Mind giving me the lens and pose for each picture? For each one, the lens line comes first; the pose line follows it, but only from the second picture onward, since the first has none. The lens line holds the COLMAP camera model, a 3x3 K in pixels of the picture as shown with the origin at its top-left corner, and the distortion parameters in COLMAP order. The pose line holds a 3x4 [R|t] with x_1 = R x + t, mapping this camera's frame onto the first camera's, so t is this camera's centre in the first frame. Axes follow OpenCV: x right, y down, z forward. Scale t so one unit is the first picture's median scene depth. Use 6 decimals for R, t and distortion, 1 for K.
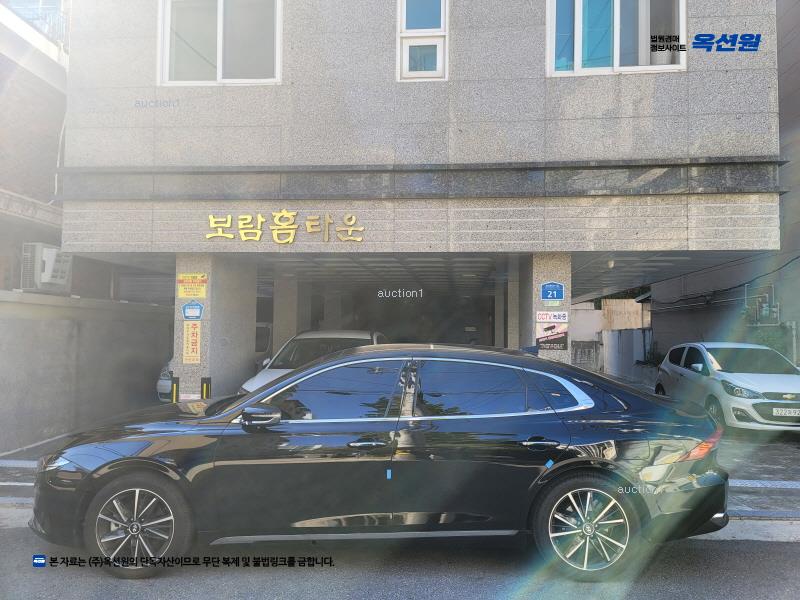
lens RADIAL K [[583.5, 0, 403.1], [0, 583.5, 292.7], [0, 0, 1]] dist [0.105575, -0.096015]
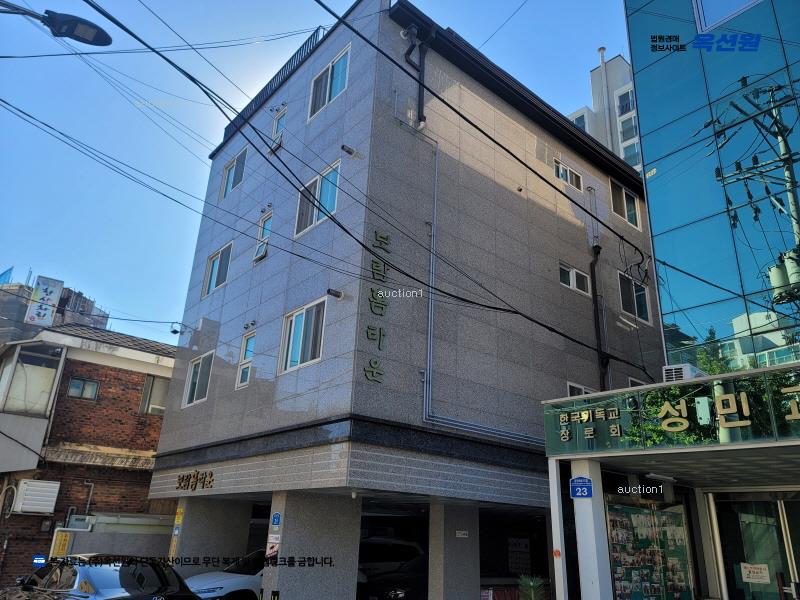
lens RADIAL K [[583.5, 0, 403.1], [0, 583.5, 292.7], [0, 0, 1]] dist [0.105575, -0.096015]
pose [[0.707321, -0.249947, -0.661228, 1.586932], [0.004397, 0.936940, -0.349464, -0.013117], [0.706879, 0.244276, 0.663816, 0.114657]]
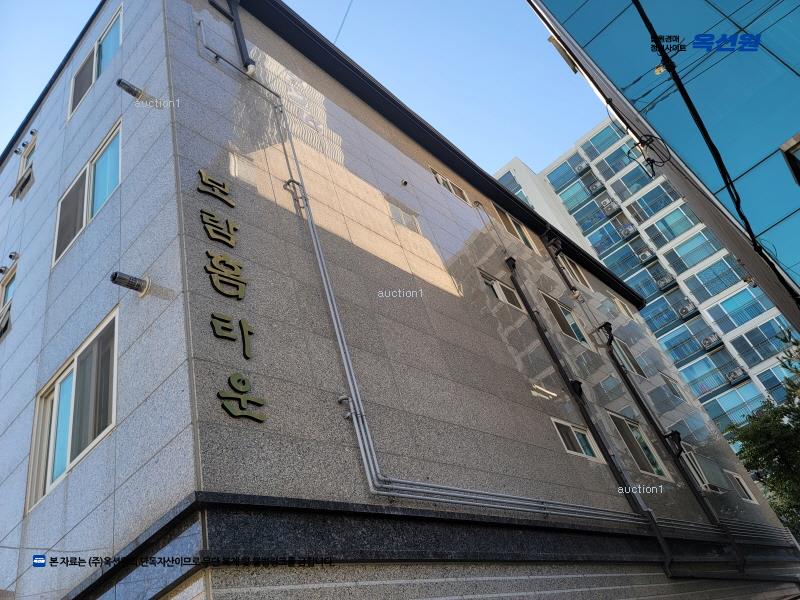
lens RADIAL K [[583.5, 0, 403.1], [0, 583.5, 292.7], [0, 0, 1]] dist [0.105575, -0.096015]
pose [[0.746411, -0.565152, -0.351388, 1.004188], [0.314299, 0.764790, -0.562416, -0.007029], [0.586589, 0.309353, 0.748475, 0.613696]]
